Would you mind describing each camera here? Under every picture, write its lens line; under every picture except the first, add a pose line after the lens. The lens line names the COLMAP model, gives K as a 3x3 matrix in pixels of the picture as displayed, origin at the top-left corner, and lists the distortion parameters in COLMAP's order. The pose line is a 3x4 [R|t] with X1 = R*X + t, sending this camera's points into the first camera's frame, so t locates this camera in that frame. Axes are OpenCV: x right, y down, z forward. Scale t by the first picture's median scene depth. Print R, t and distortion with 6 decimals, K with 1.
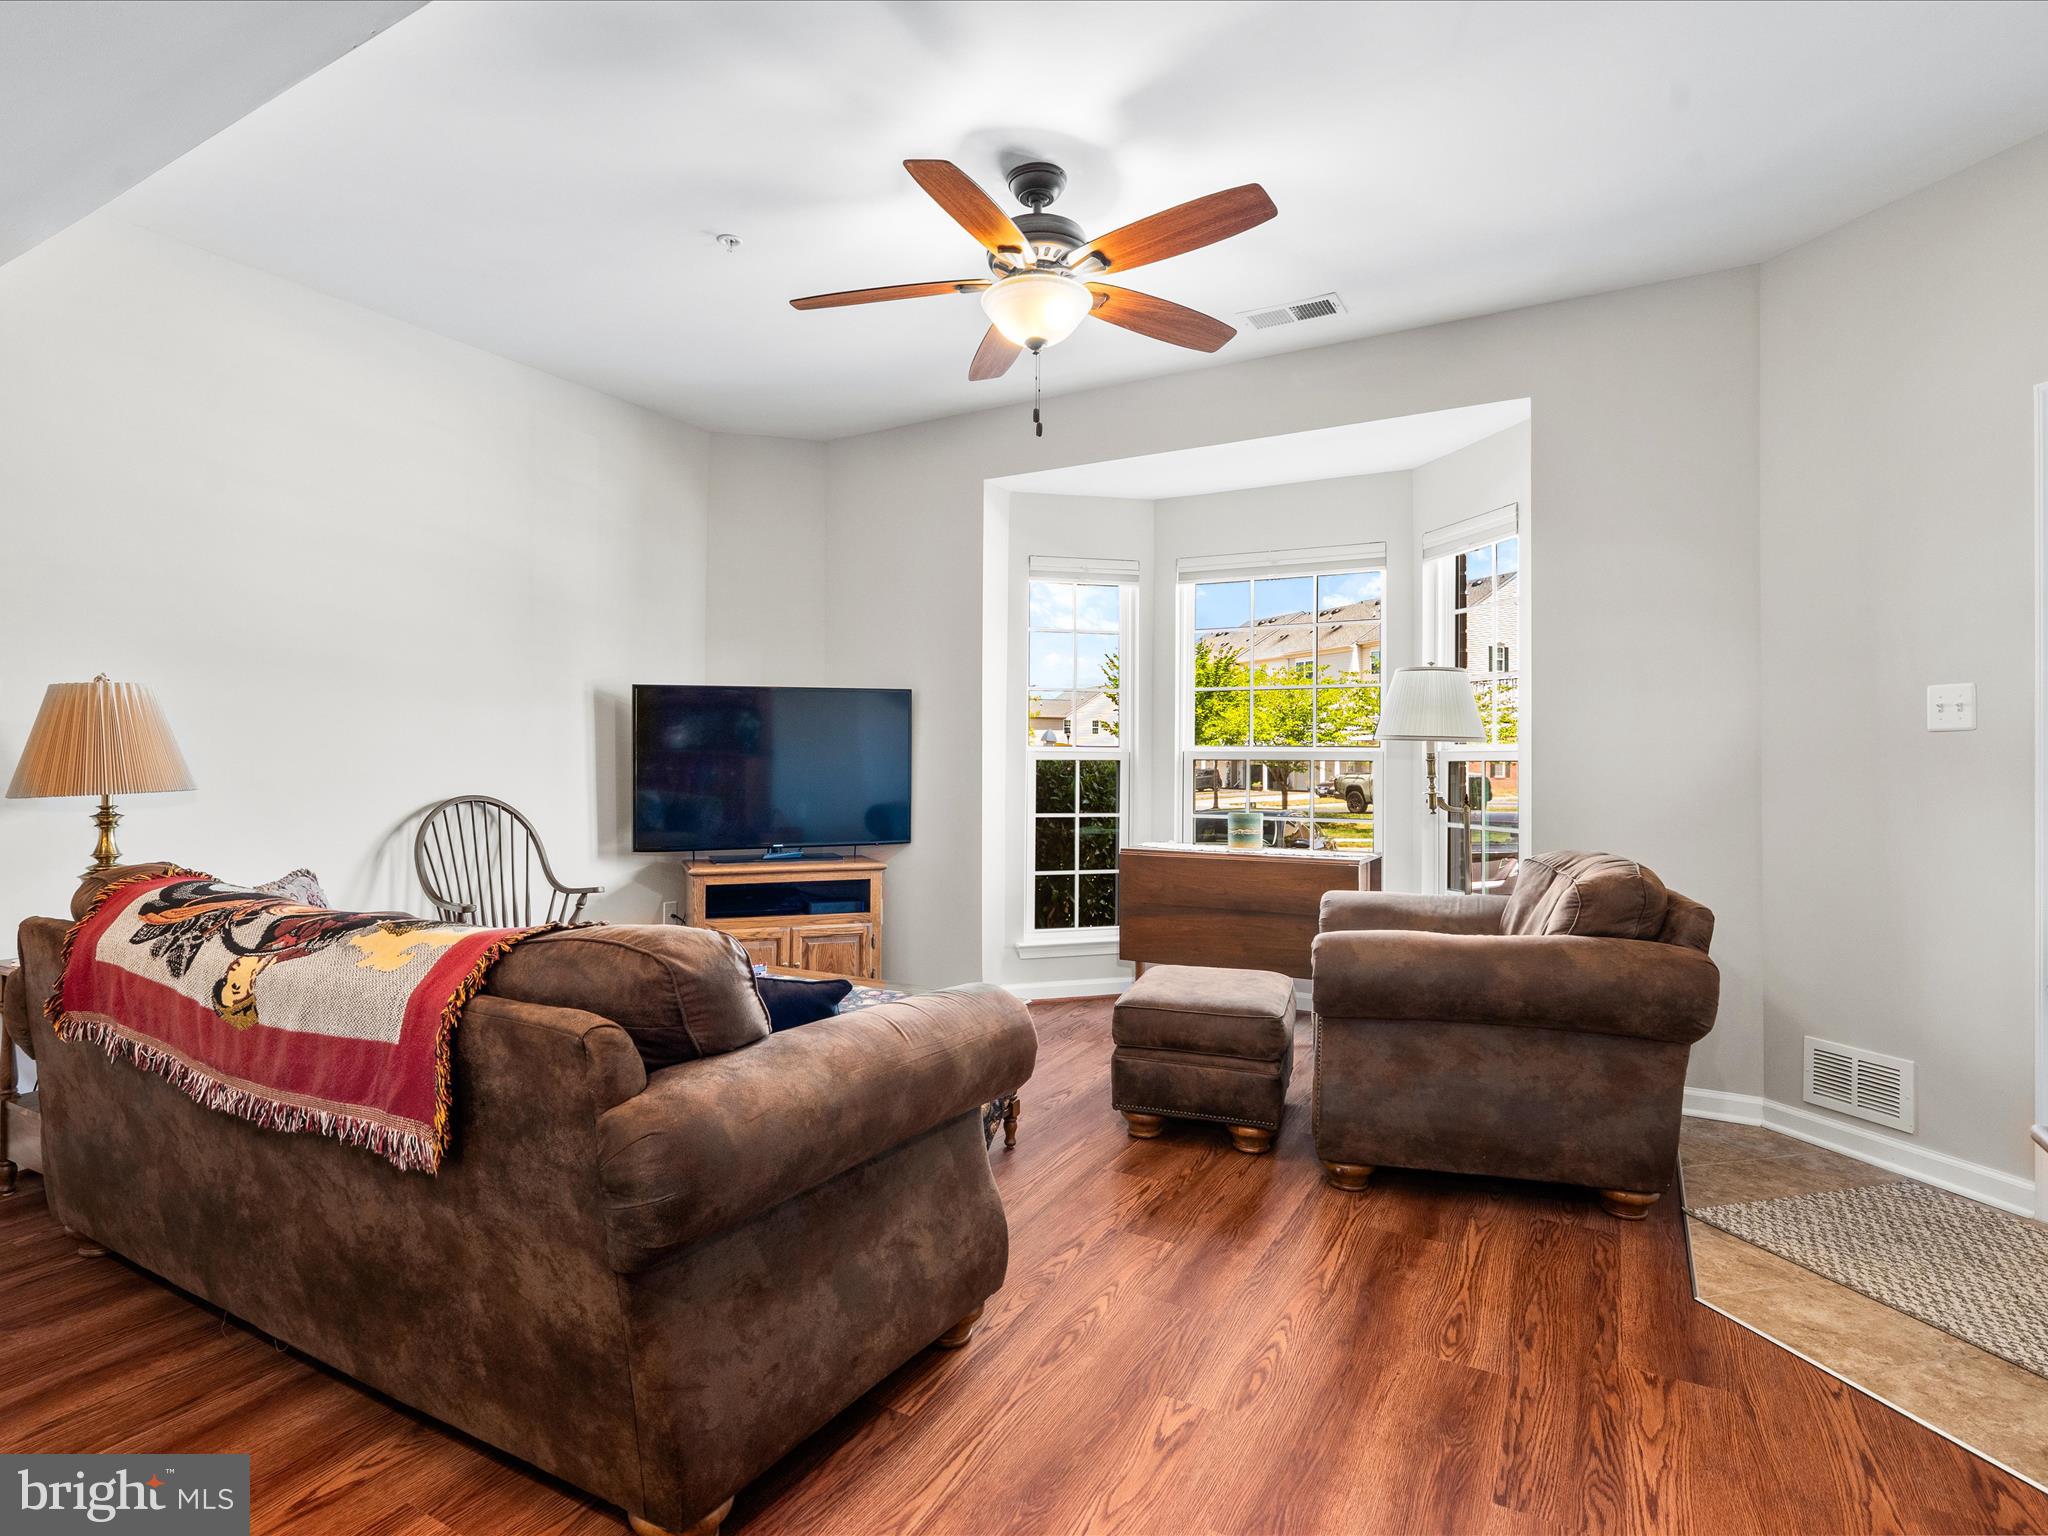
lens RADIAL K [[1063.9, 0, 1007.9], [0, 1063.9, 774.9], [0, 0, 1]] dist [0.015796, -0.002961]
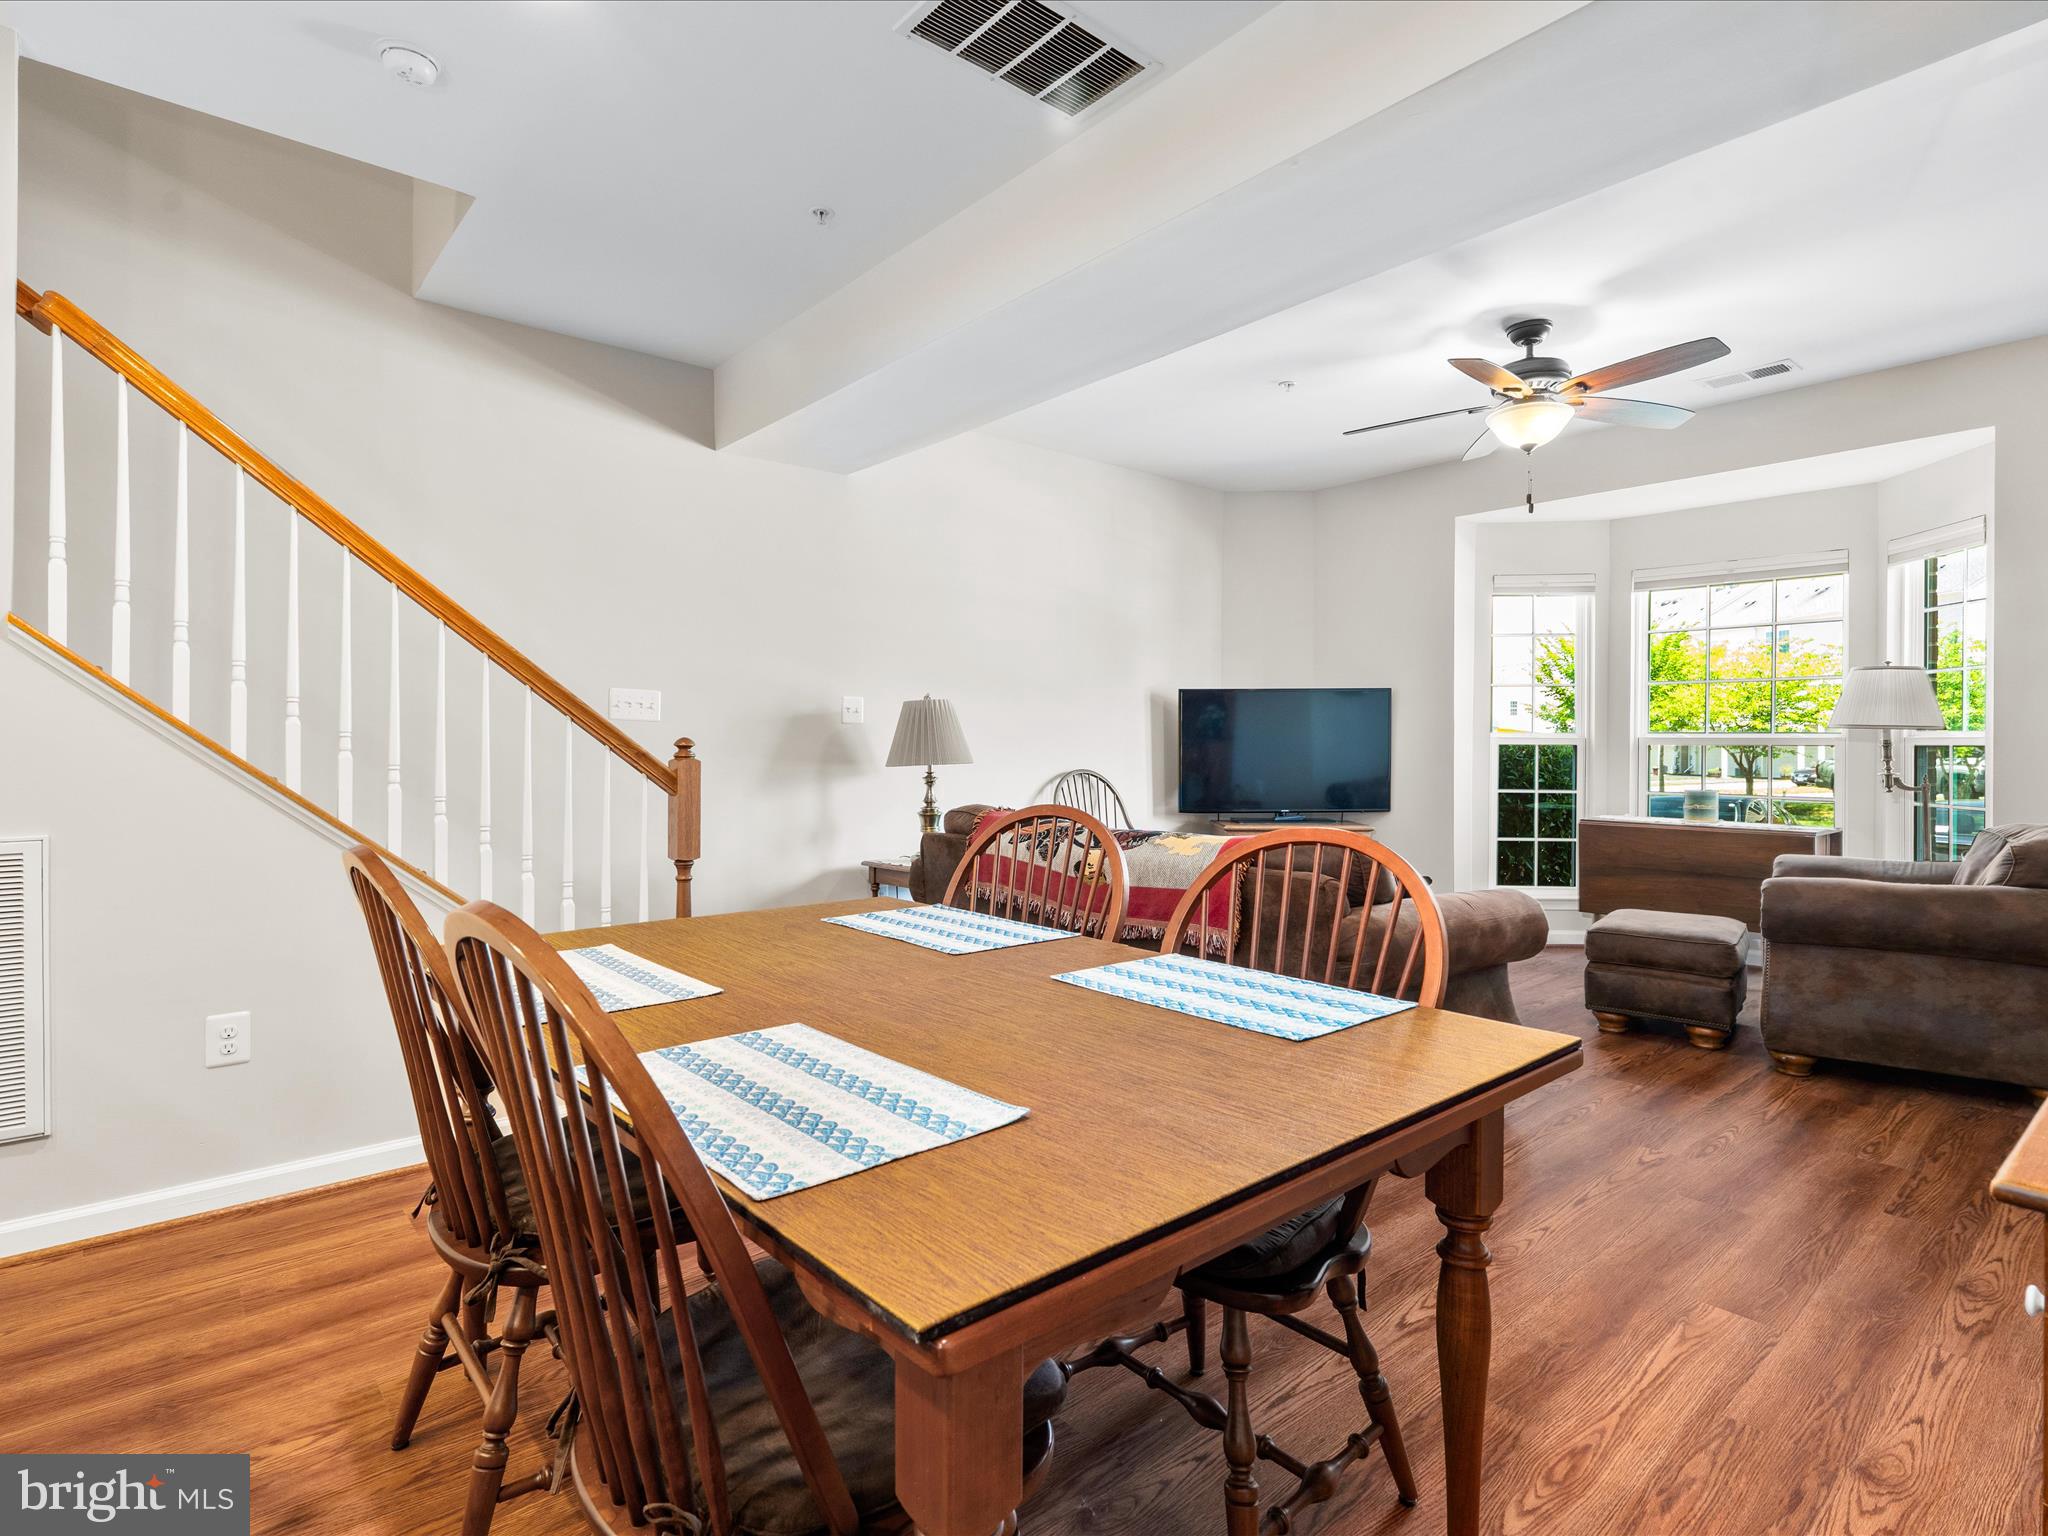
lens RADIAL K [[1063.9, 0, 1032.0], [0, 1063.9, 752.9], [0, 0, 1]] dist [0.015796, -0.002961]
pose [[0.943397, 0.003120, -0.331650, -0.094767], [-0.004680, 0.999981, -0.003906, 0.002850], [0.331632, 0.005237, 0.943394, -0.414650]]
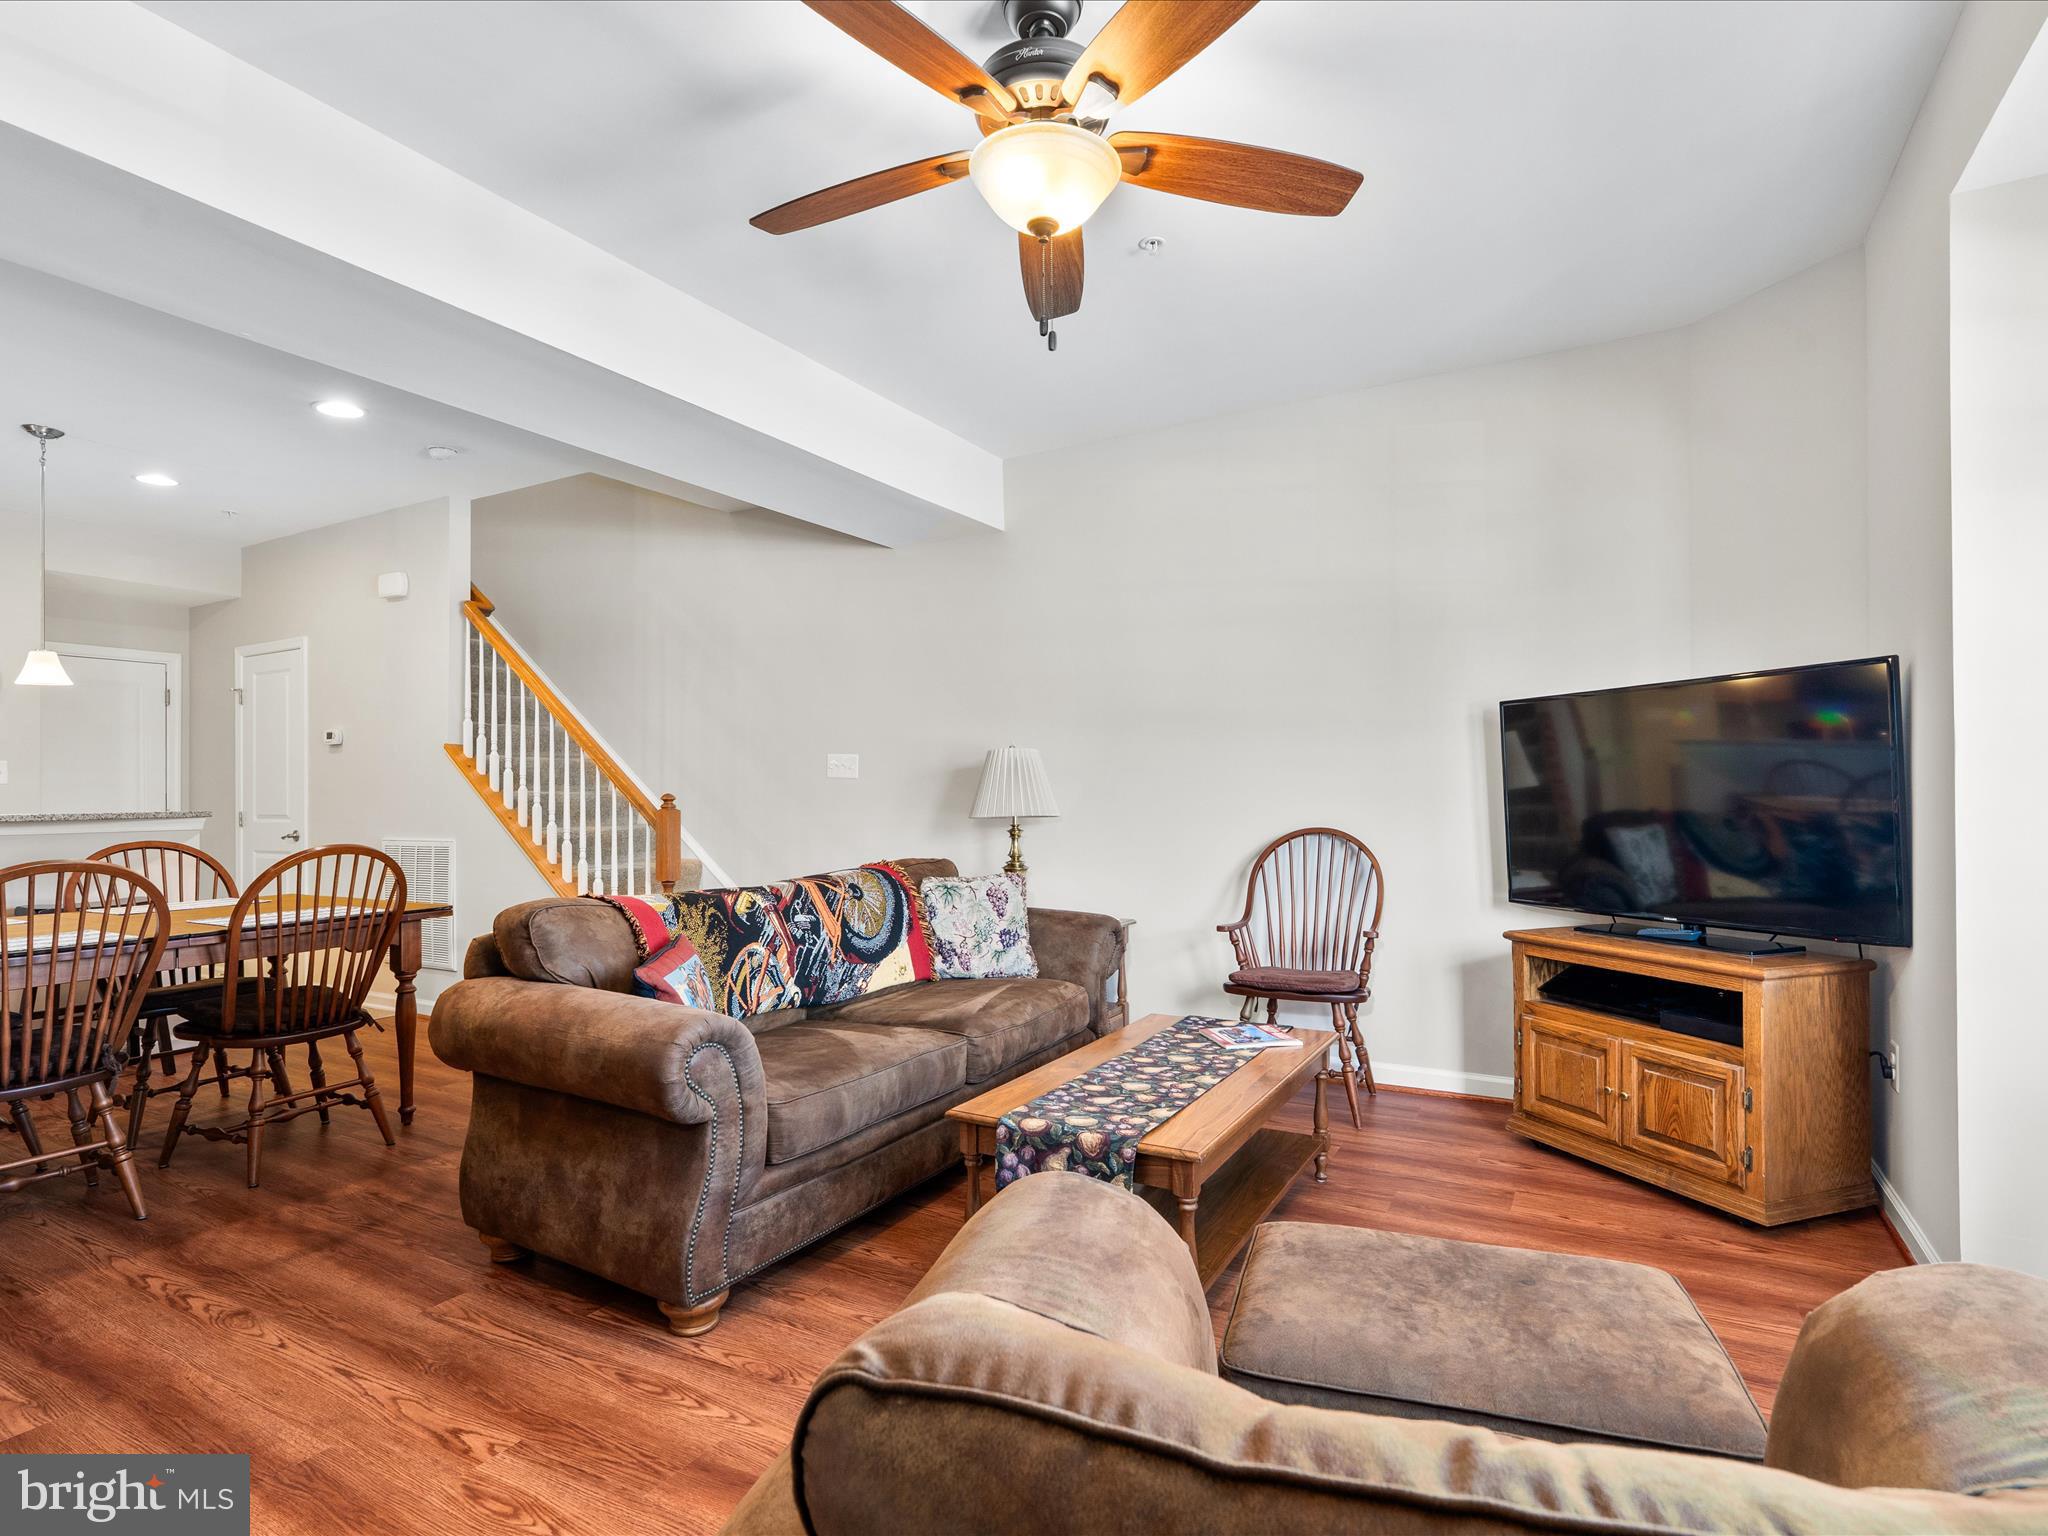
lens RADIAL K [[1063.9, 0, 1014.8], [0, 1063.9, 784.1], [0, 0, 1]] dist [0.015796, -0.002961]
pose [[-0.012944, -0.002682, -0.999913, 0.599481], [-0.000196, 0.999996, -0.002679, -0.021411], [0.999916, 0.000162, -0.012945, 0.764962]]
